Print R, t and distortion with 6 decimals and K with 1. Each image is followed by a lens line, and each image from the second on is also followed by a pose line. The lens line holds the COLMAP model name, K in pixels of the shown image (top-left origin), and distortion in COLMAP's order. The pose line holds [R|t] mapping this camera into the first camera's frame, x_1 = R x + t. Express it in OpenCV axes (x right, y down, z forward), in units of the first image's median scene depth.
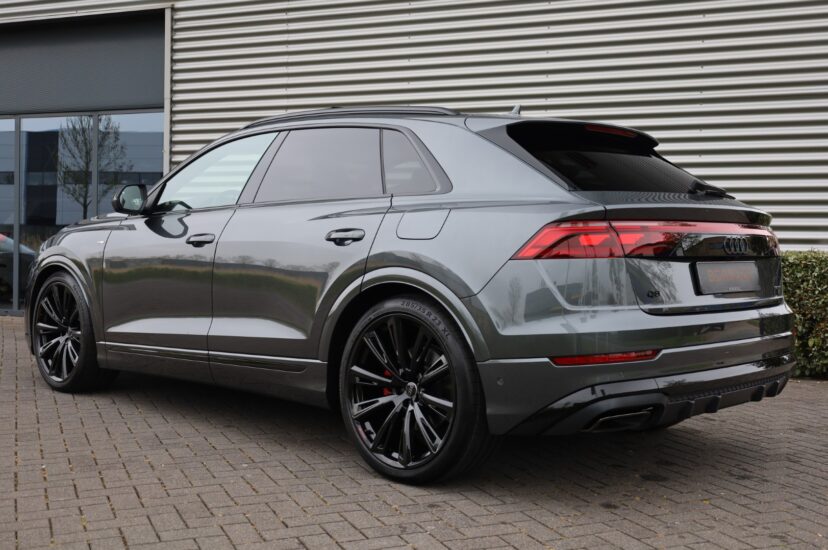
lens RADIAL K [[1010.2, 0, 413.3], [0, 1010.2, 255.2], [0, 0, 1]] dist [-0.025200, 0.000000]
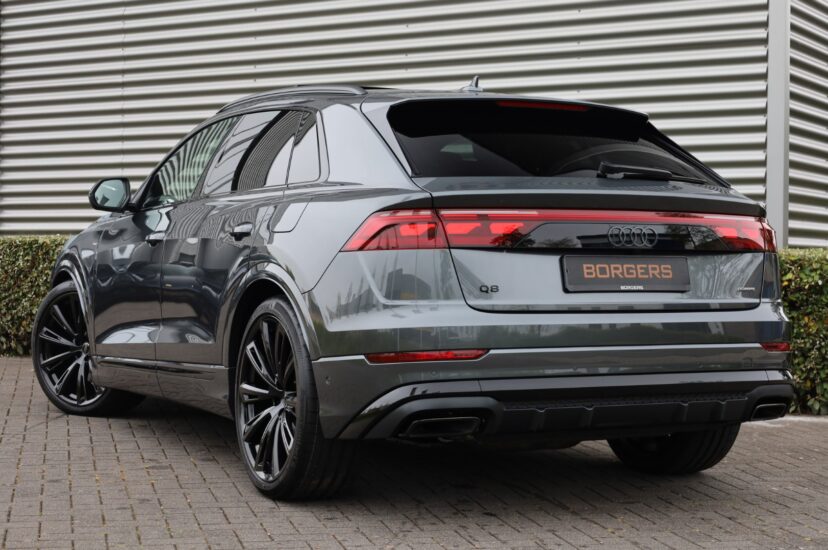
lens RADIAL K [[1556.4, 0, 413.5], [0, 1556.4, 278.3], [0, 0, 1]] dist [0.179126, 0.000000]
pose [[0.949108, 0.001131, -0.314948, 0.546706], [-0.002161, 0.999993, -0.002920, 0.029304], [0.314943, 0.003452, 0.949104, -0.316143]]
